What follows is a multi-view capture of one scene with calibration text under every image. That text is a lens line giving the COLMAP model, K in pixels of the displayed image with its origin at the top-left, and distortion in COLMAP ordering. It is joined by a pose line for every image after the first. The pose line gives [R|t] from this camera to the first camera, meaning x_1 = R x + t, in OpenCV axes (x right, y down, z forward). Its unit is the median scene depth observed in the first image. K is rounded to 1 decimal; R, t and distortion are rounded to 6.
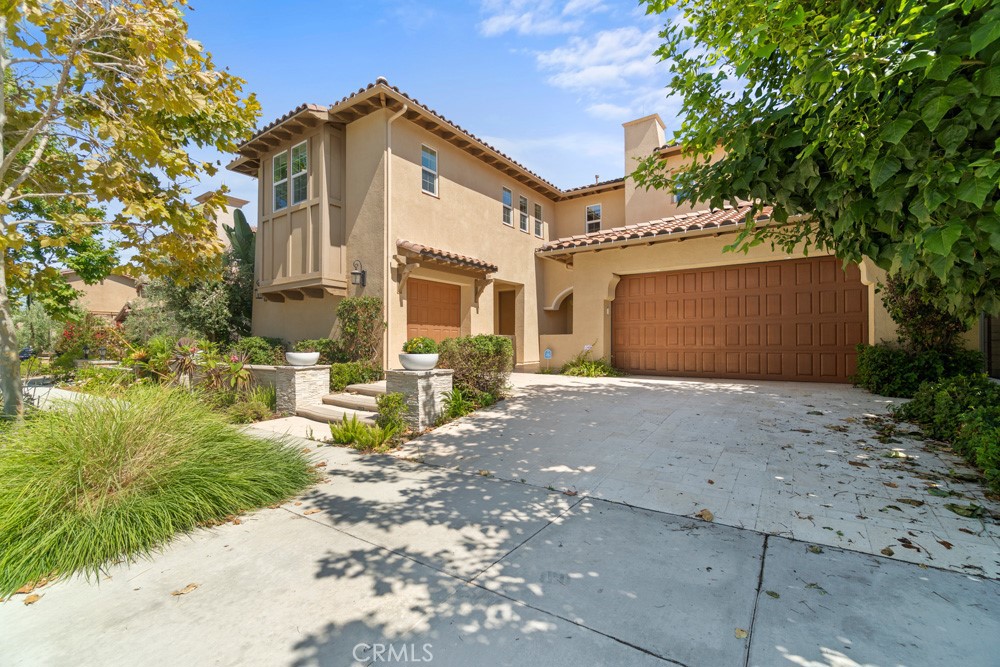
lens RADIAL K [[433.1, 0, 502.2], [0, 433.1, 336.4], [0, 0, 1]] dist [-0.000122, 0.001014]
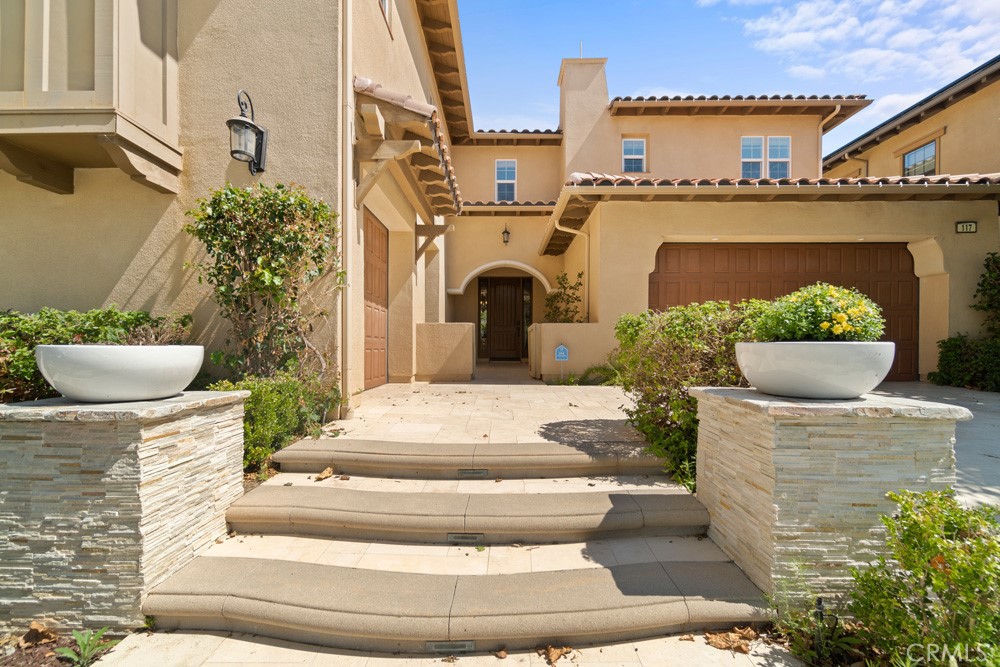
lens RADIAL K [[433.1, 0, 498.7], [0, 433.1, 342.8], [0, 0, 1]] dist [-0.000122, 0.001014]
pose [[0.826779, 0.009666, 0.562444, -0.295014], [-0.014371, 0.999889, 0.003943, 0.021908], [-0.562344, -0.011343, 0.826826, 0.484394]]
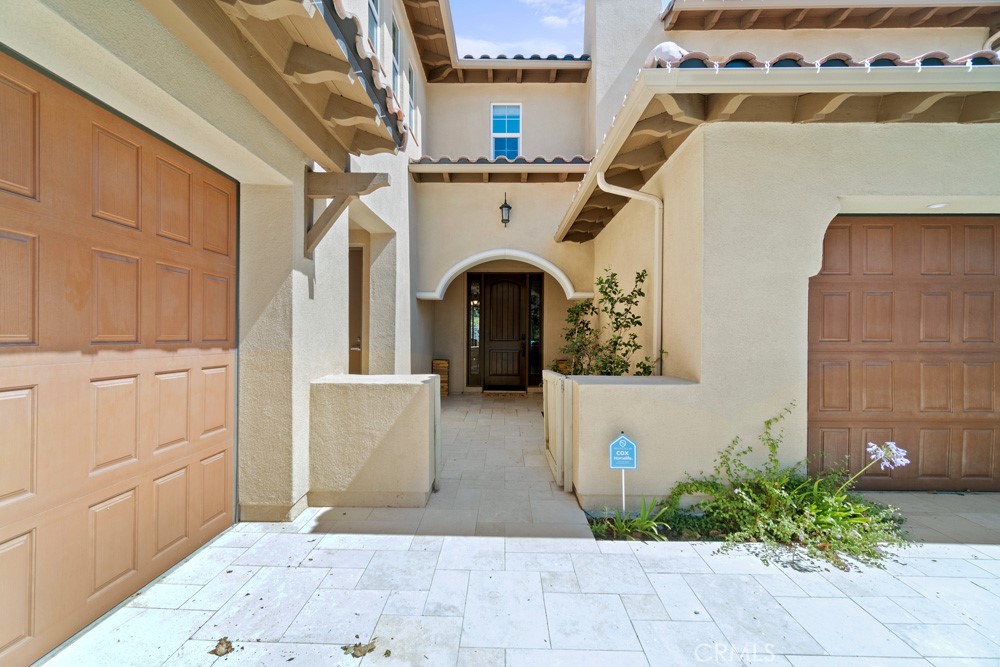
lens RADIAL K [[433.1, 0, 500.0], [0, 433.1, 331.3], [0, 0, 1]] dist [-0.000122, 0.001014]
pose [[0.828524, 0.012097, 0.559824, -0.113978], [-0.016384, 0.999862, 0.002642, -0.035750], [-0.559714, -0.011361, 0.828608, 0.734882]]
